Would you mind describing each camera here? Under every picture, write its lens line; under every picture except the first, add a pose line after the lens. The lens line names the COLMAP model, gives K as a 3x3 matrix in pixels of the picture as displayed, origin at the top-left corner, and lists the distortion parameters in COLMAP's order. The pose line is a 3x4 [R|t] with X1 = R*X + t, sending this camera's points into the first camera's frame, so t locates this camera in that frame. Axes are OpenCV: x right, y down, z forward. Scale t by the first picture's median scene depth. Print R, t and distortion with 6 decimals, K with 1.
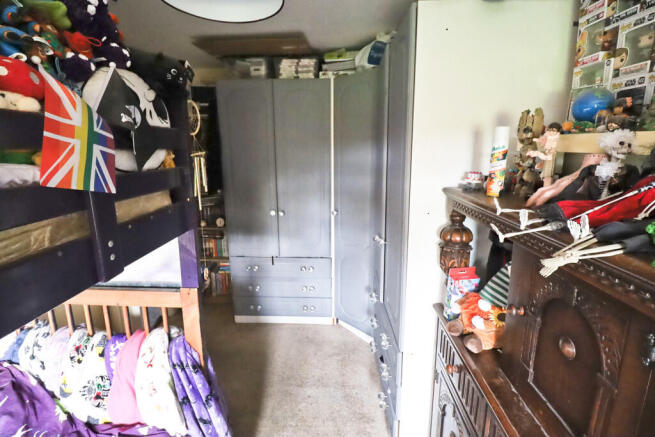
lens RADIAL K [[305.2, 0, 326.5], [0, 305.2, 210.8], [0, 0, 1]] dist [0.001754, -0.011762]
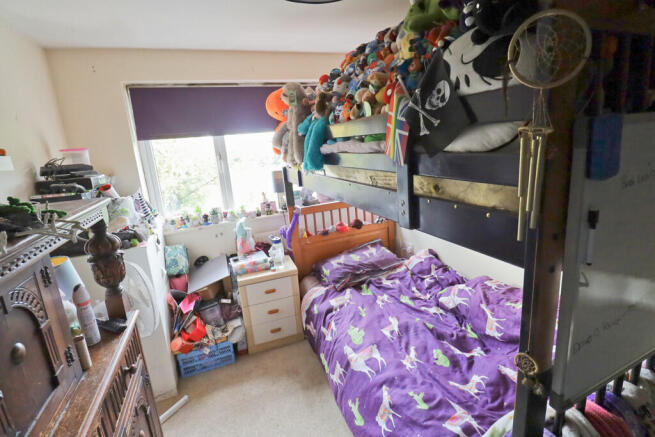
lens RADIAL K [[305.2, 0, 326.5], [0, 305.2, 210.8], [0, 0, 1]] dist [0.001754, -0.011762]
pose [[-0.913945, 0.158386, -0.373656, 0.104548], [-0.000894, 0.919913, 0.392122, -0.333800], [0.405837, 0.358712, -0.840608, 1.726467]]
